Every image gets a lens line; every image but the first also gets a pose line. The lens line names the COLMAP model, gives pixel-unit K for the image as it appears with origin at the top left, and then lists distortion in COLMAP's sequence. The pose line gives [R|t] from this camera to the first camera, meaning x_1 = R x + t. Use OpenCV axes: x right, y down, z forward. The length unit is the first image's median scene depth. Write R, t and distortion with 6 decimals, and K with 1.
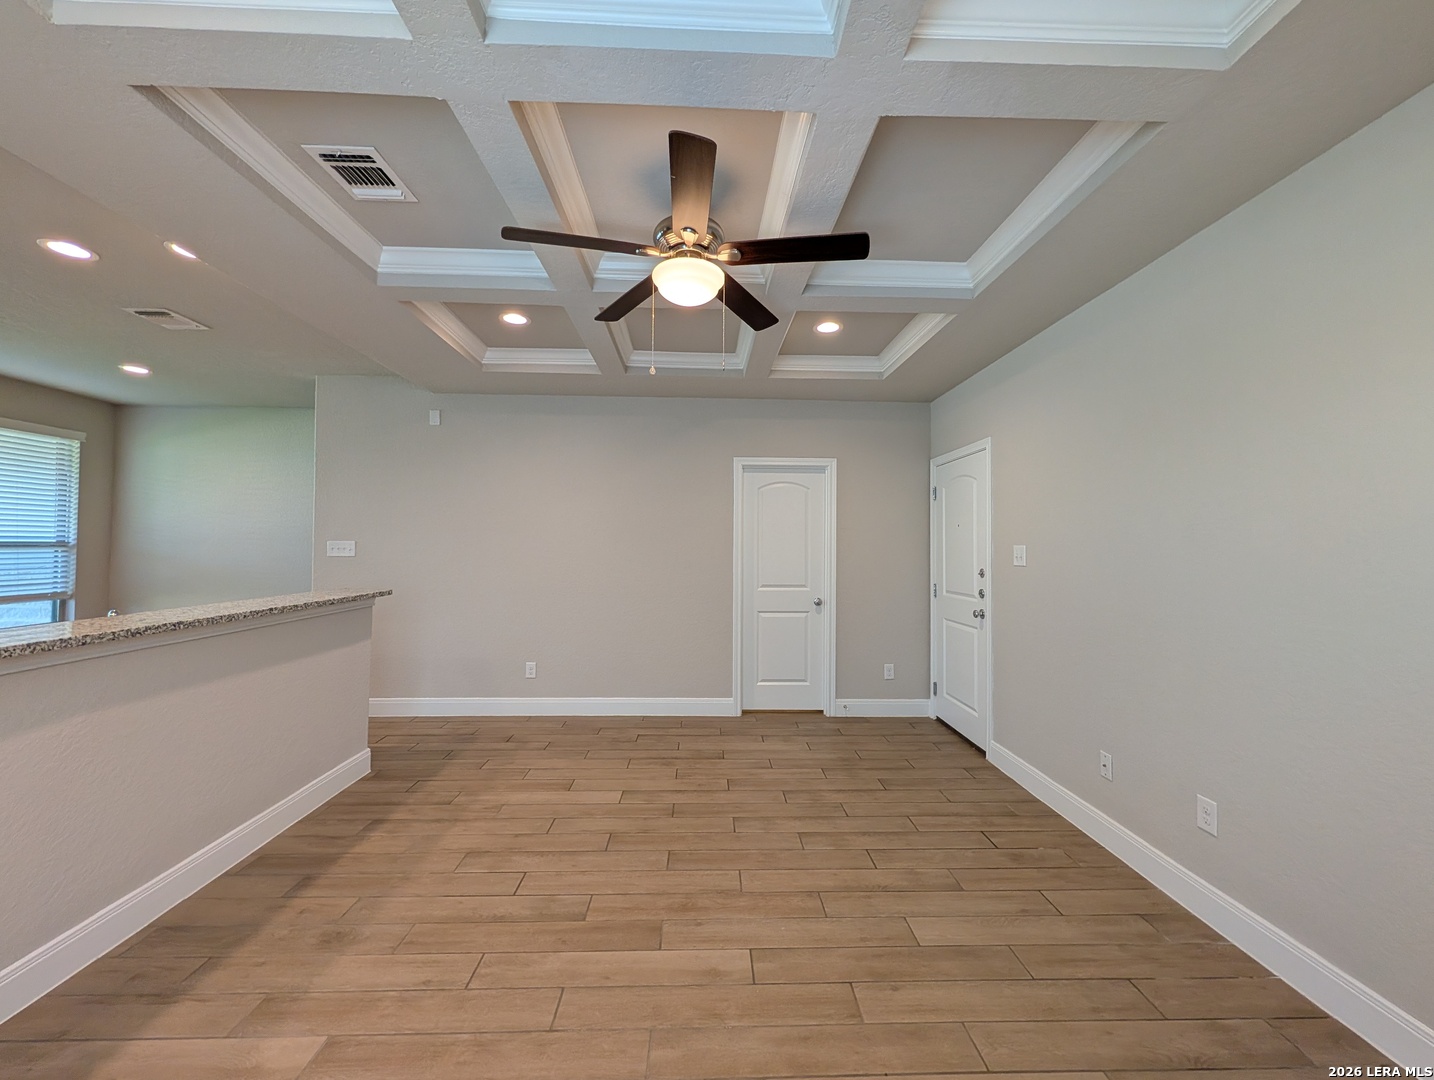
lens RADIAL K [[558.3, 0, 723.1], [0, 558.3, 534.5], [0, 0, 1]] dist [0.000055, -0.000035]
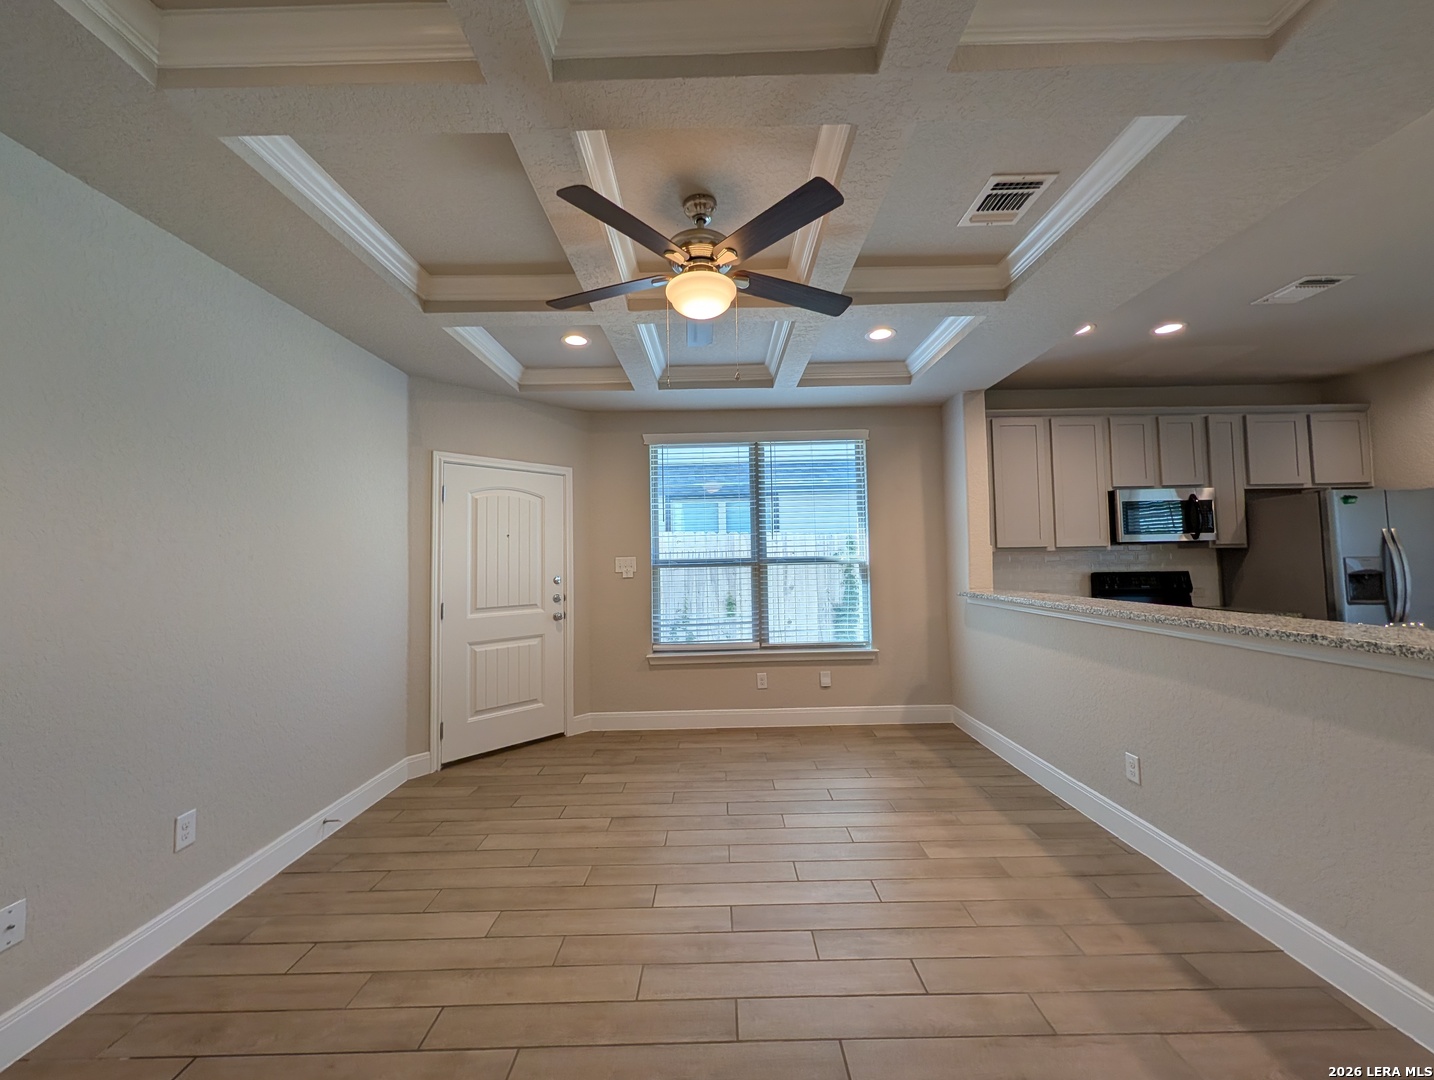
lens RADIAL K [[558.3, 0, 723.1], [0, 558.3, 534.5], [0, 0, 1]] dist [0.000055, -0.000035]
pose [[-0.999533, 0.013488, 0.027428, -0.059064], [0.011579, 0.997577, -0.068603, 0.026536], [-0.028286, -0.068253, -0.997267, 0.940918]]
